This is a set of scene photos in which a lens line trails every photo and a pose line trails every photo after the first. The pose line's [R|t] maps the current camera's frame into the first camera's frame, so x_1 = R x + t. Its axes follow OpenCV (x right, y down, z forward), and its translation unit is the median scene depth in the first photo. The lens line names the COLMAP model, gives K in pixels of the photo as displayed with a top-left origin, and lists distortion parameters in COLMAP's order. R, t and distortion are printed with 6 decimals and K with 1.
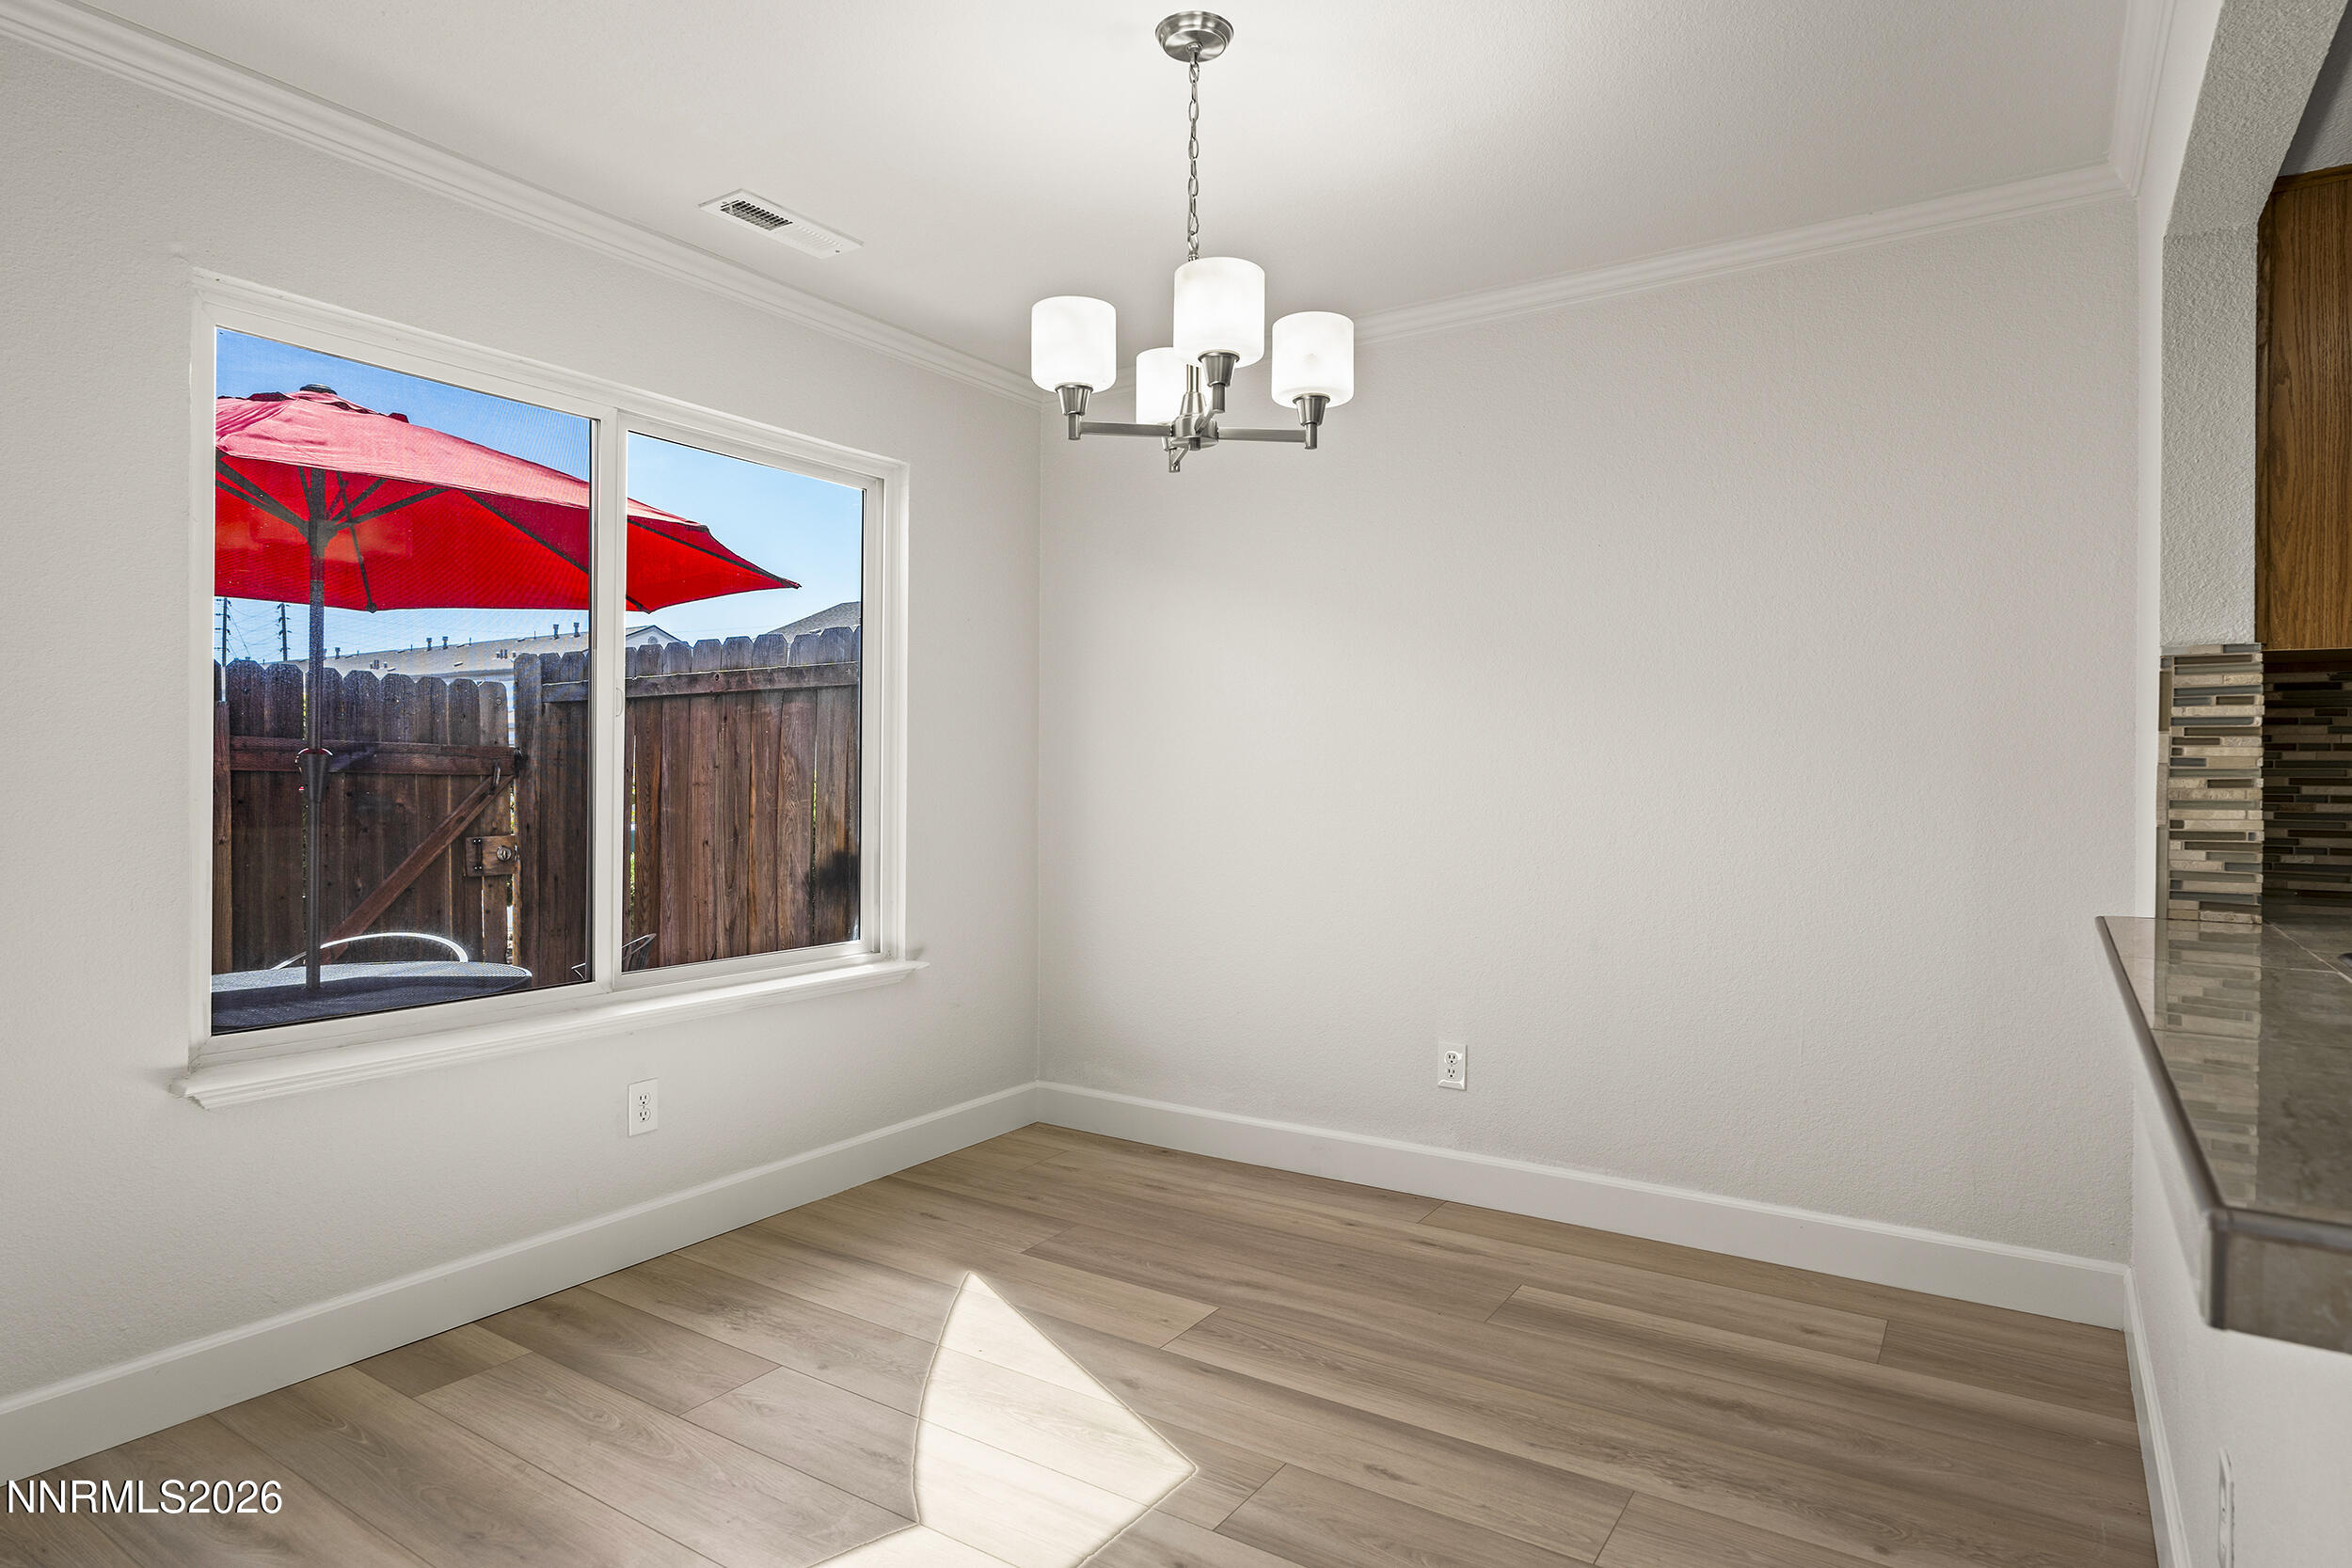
lens RADIAL K [[1285.2, 0, 1169.9], [0, 1285.2, 781.6], [0, 0, 1]] dist [-0.013725, 0.001434]
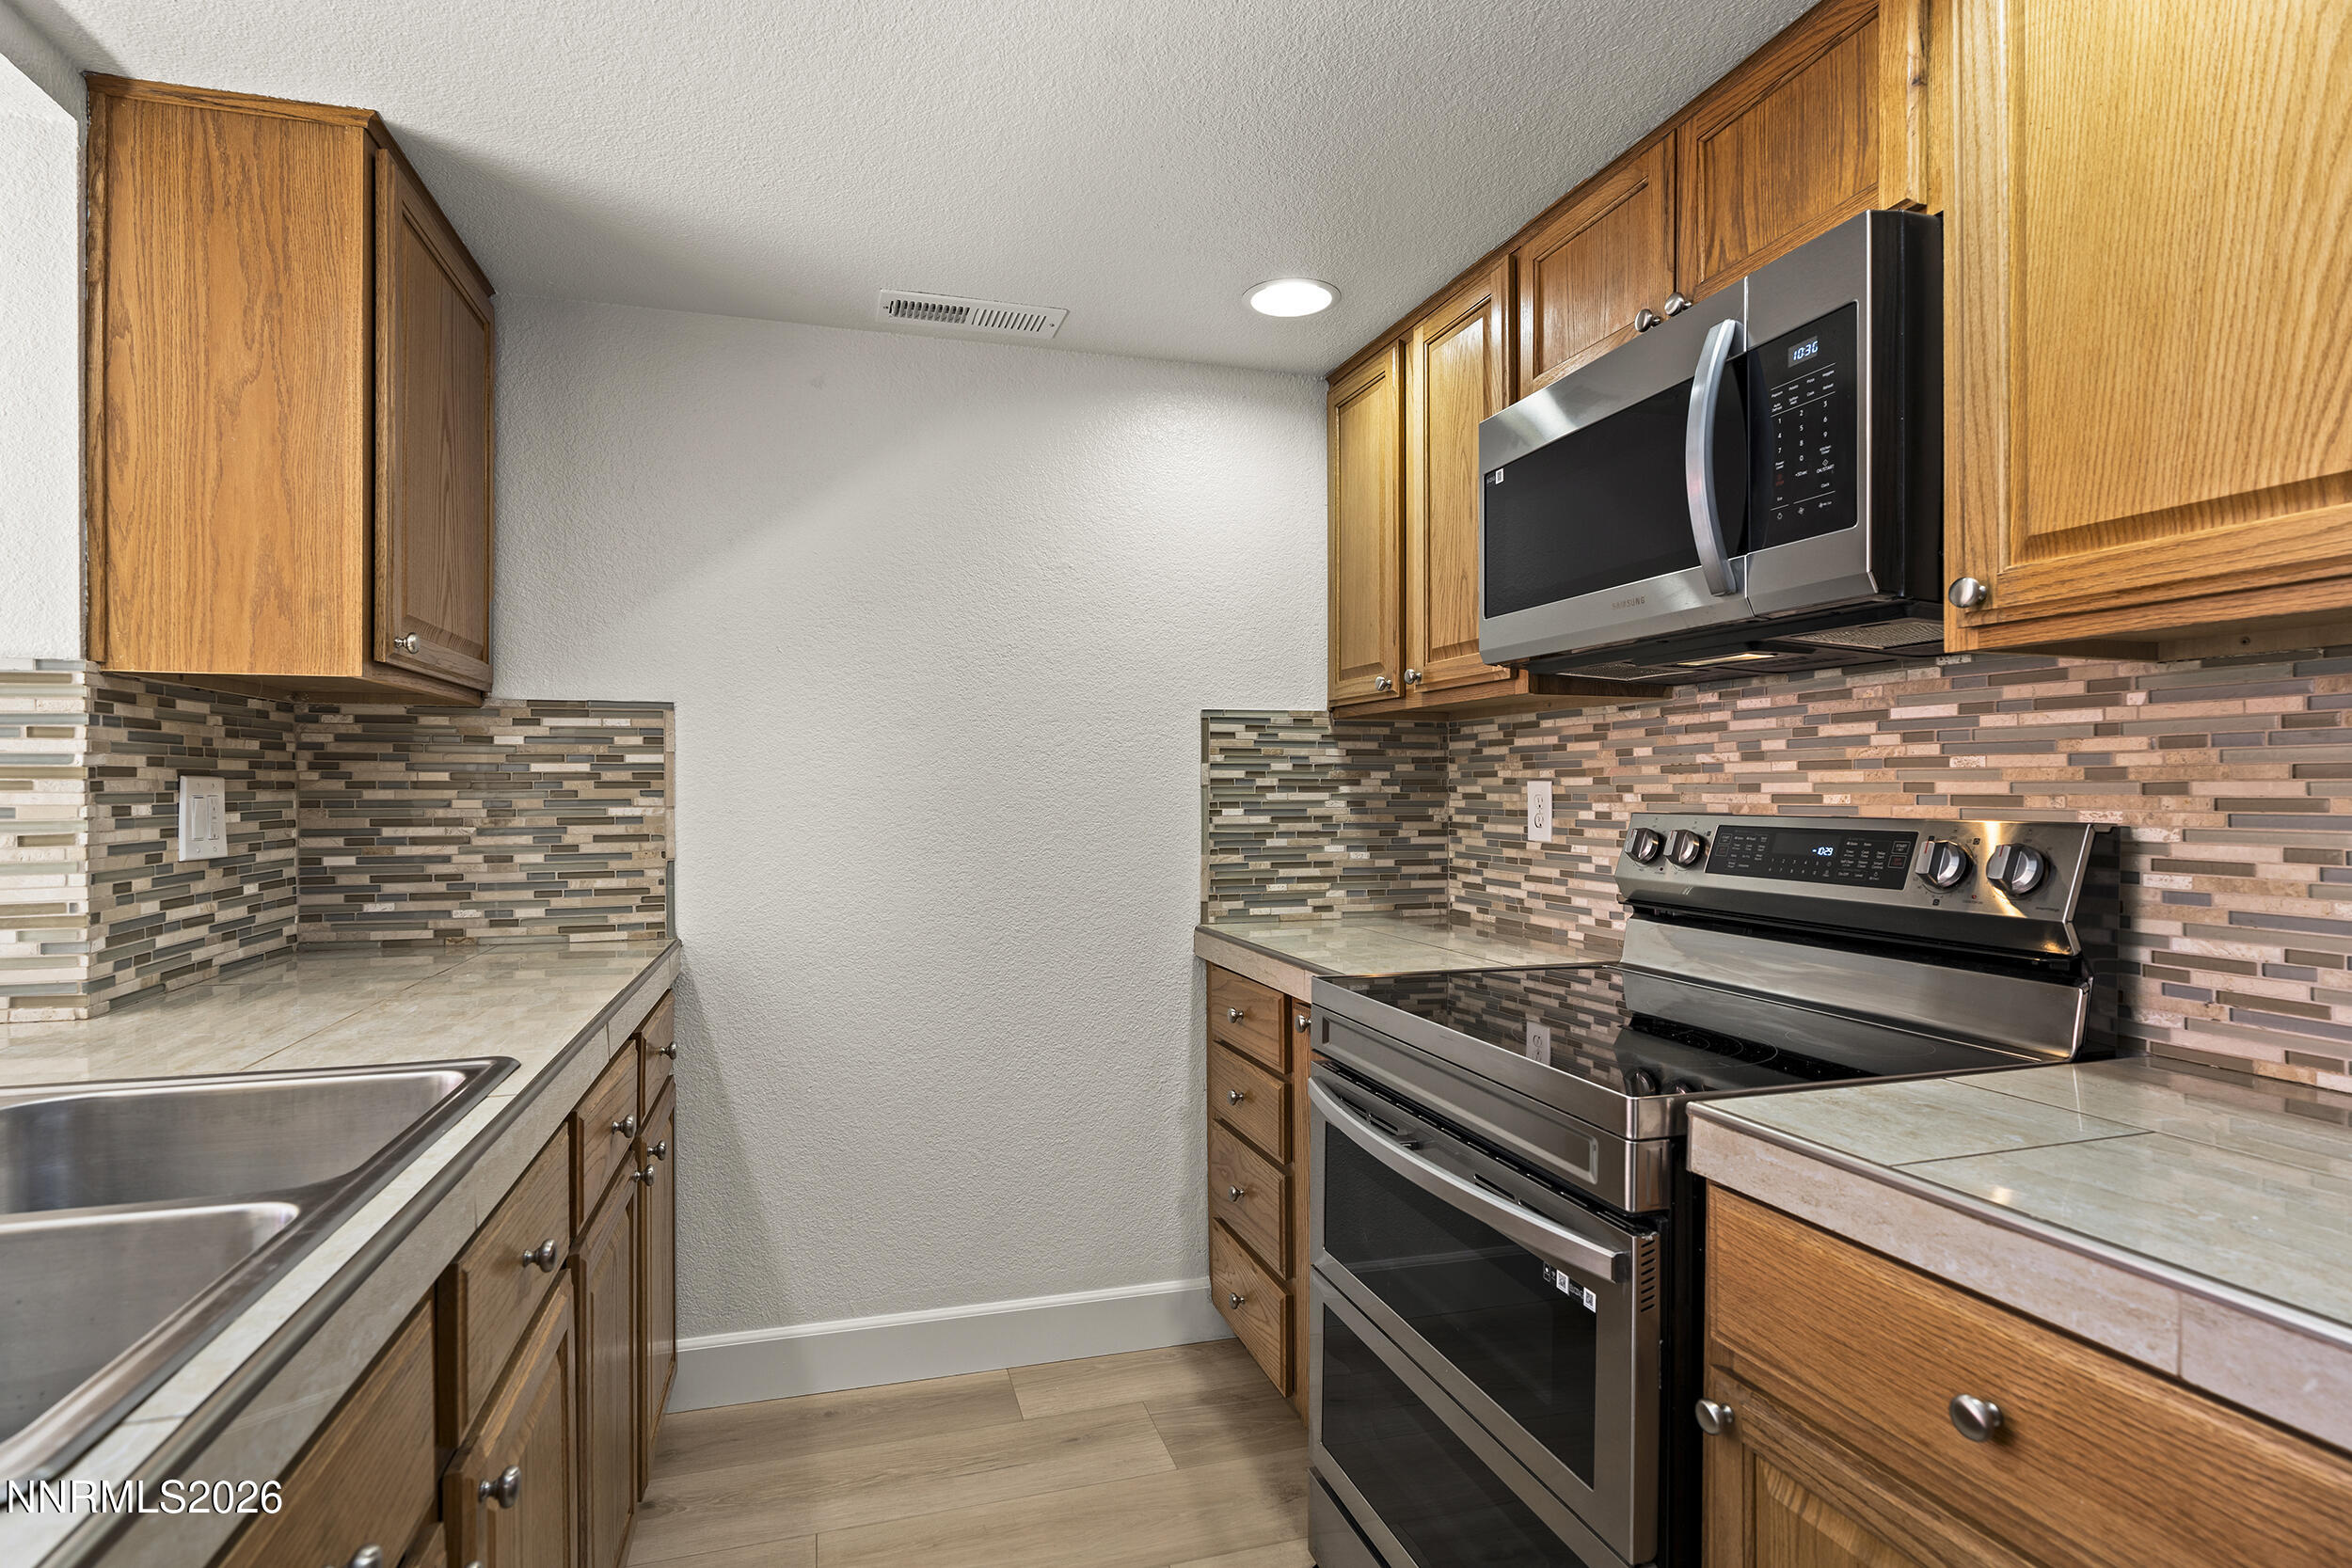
lens RADIAL K [[1188.6, 0, 1185.6], [0, 1188.6, 787.8], [0, 0, 1]] dist [-0.010339, 0.002386]
pose [[0.621393, -0.007568, 0.783462, 0.687455], [0.012200, 0.999926, -0.000017, -0.021353], [-0.783404, 0.009569, 0.621439, 0.018335]]
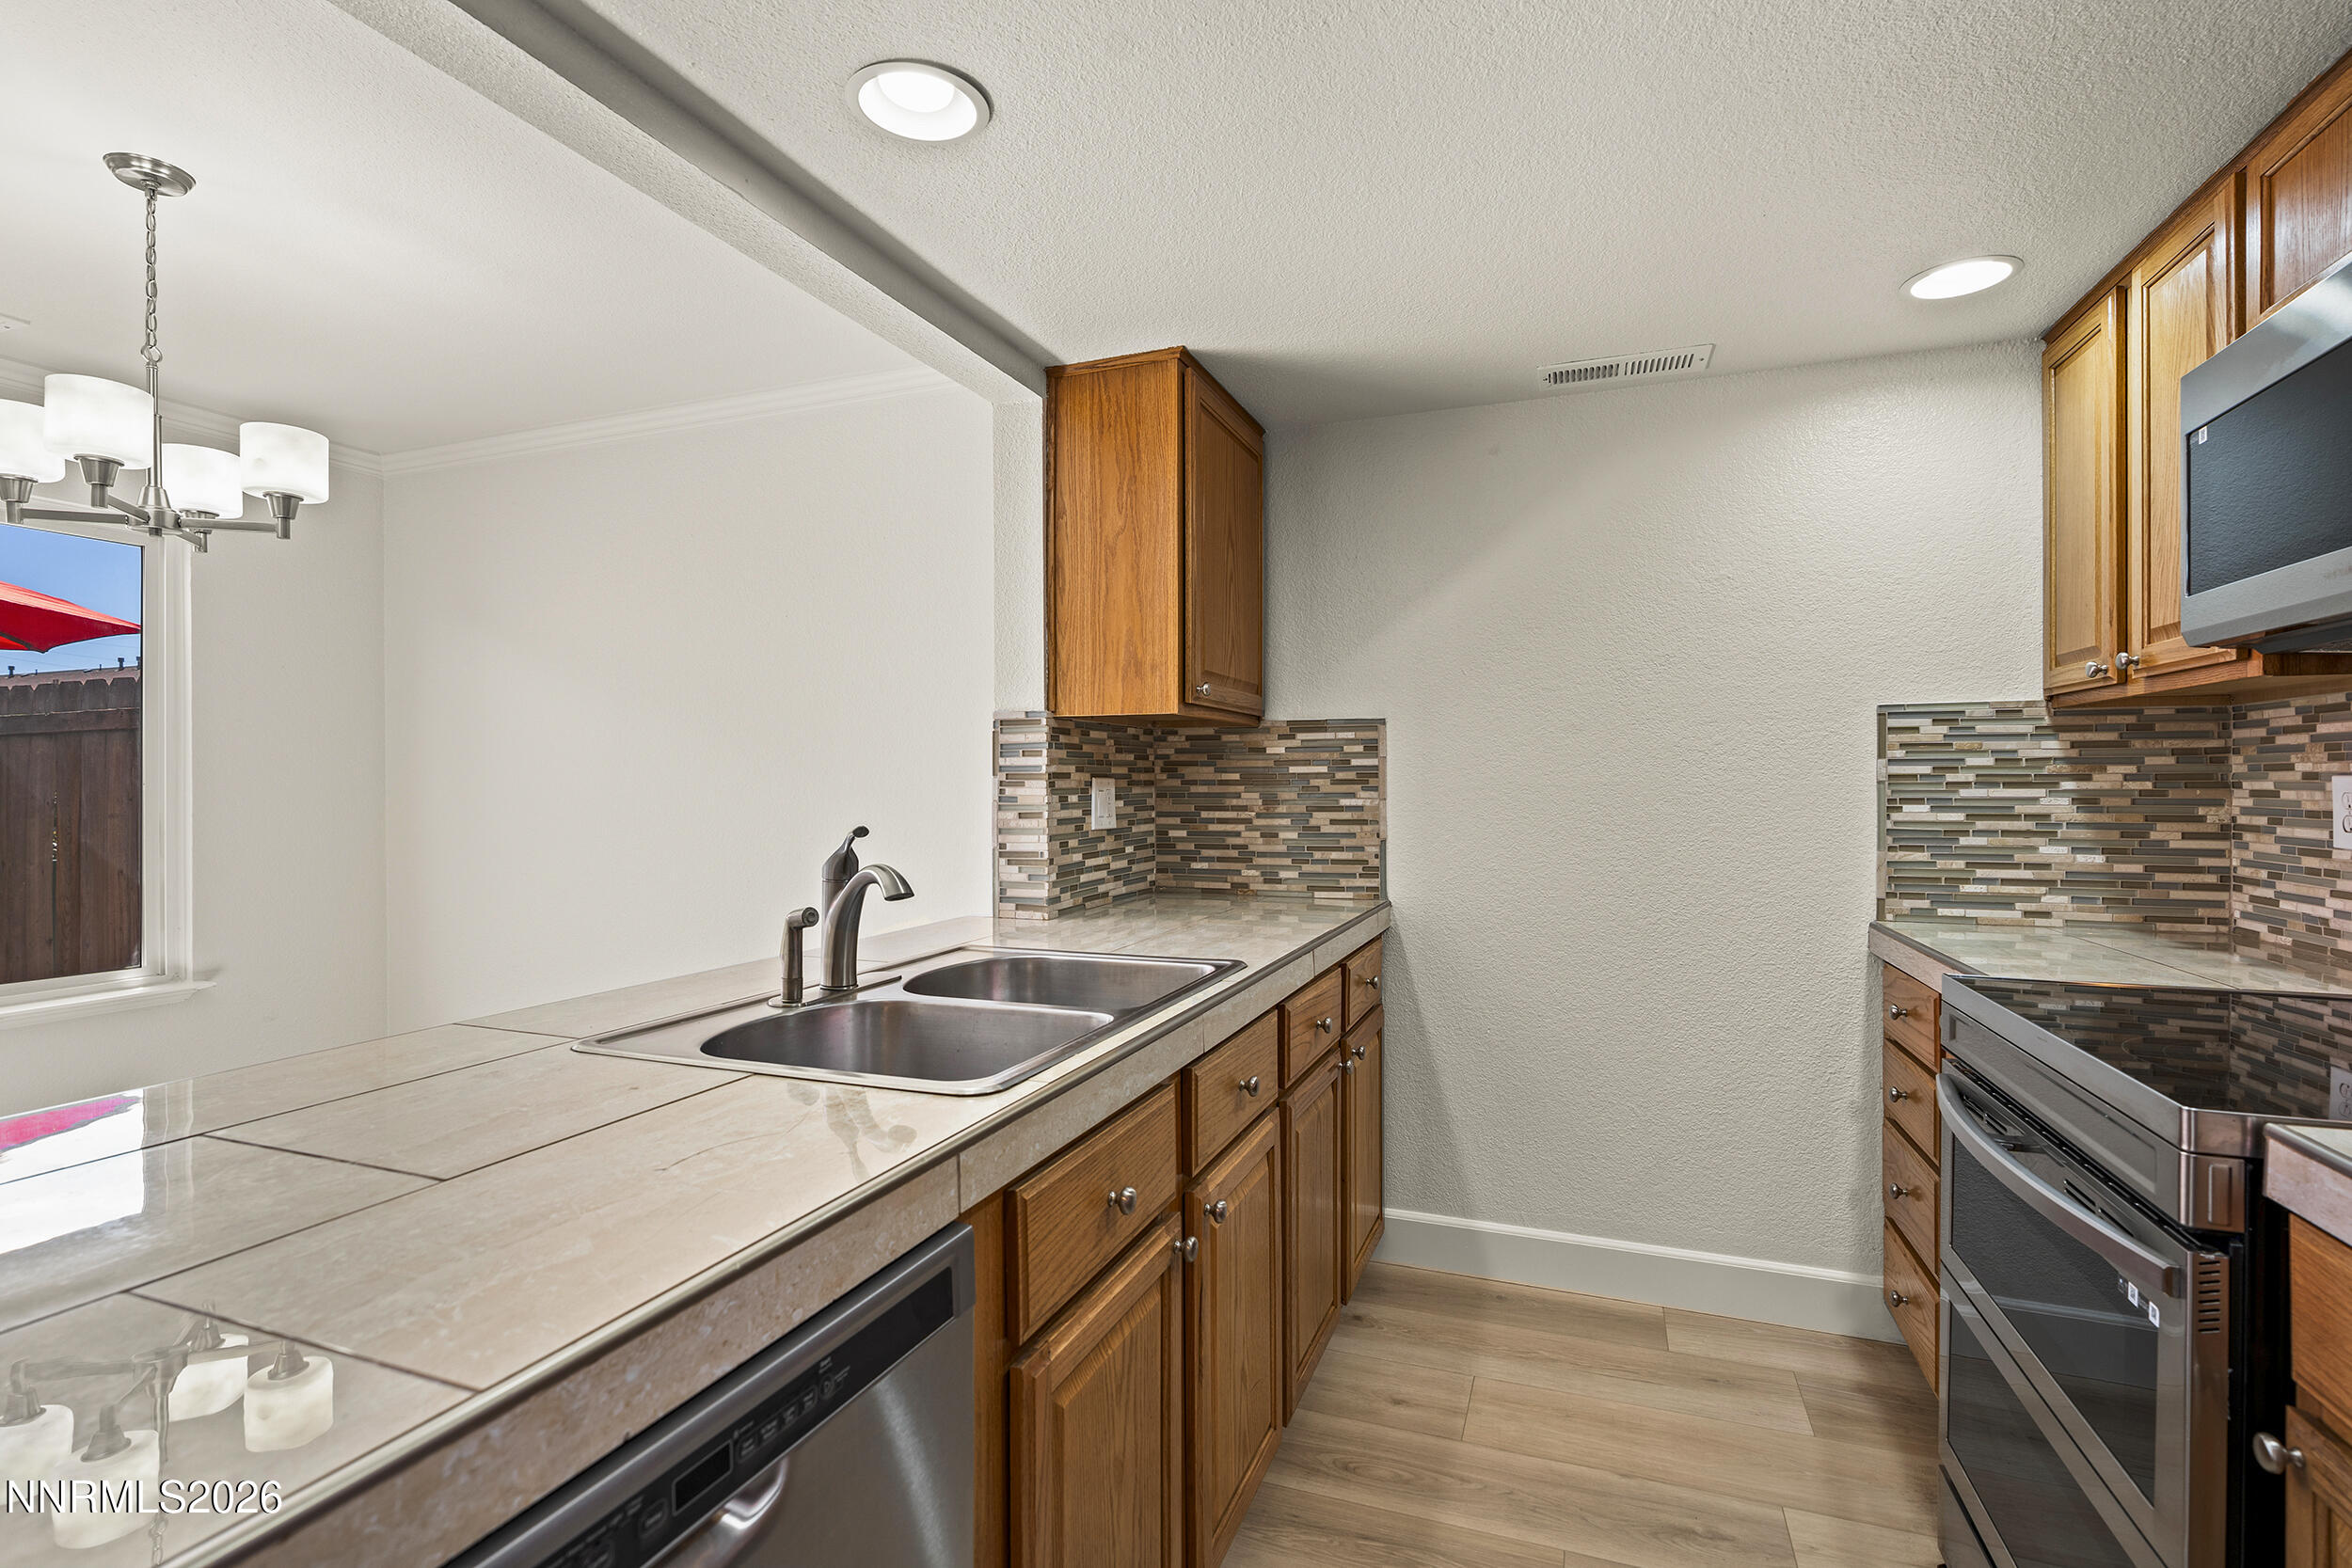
lens RADIAL K [[1097.3, 0, 1163.6], [0, 1097.3, 786.9], [0, 0, 1]] dist [-0.014336, 0.001952]
pose [[0.973191, -0.010296, 0.229769, 0.689193], [0.011407, 0.999929, -0.003506, -0.022392], [-0.229717, 0.006032, 0.973239, -0.152335]]
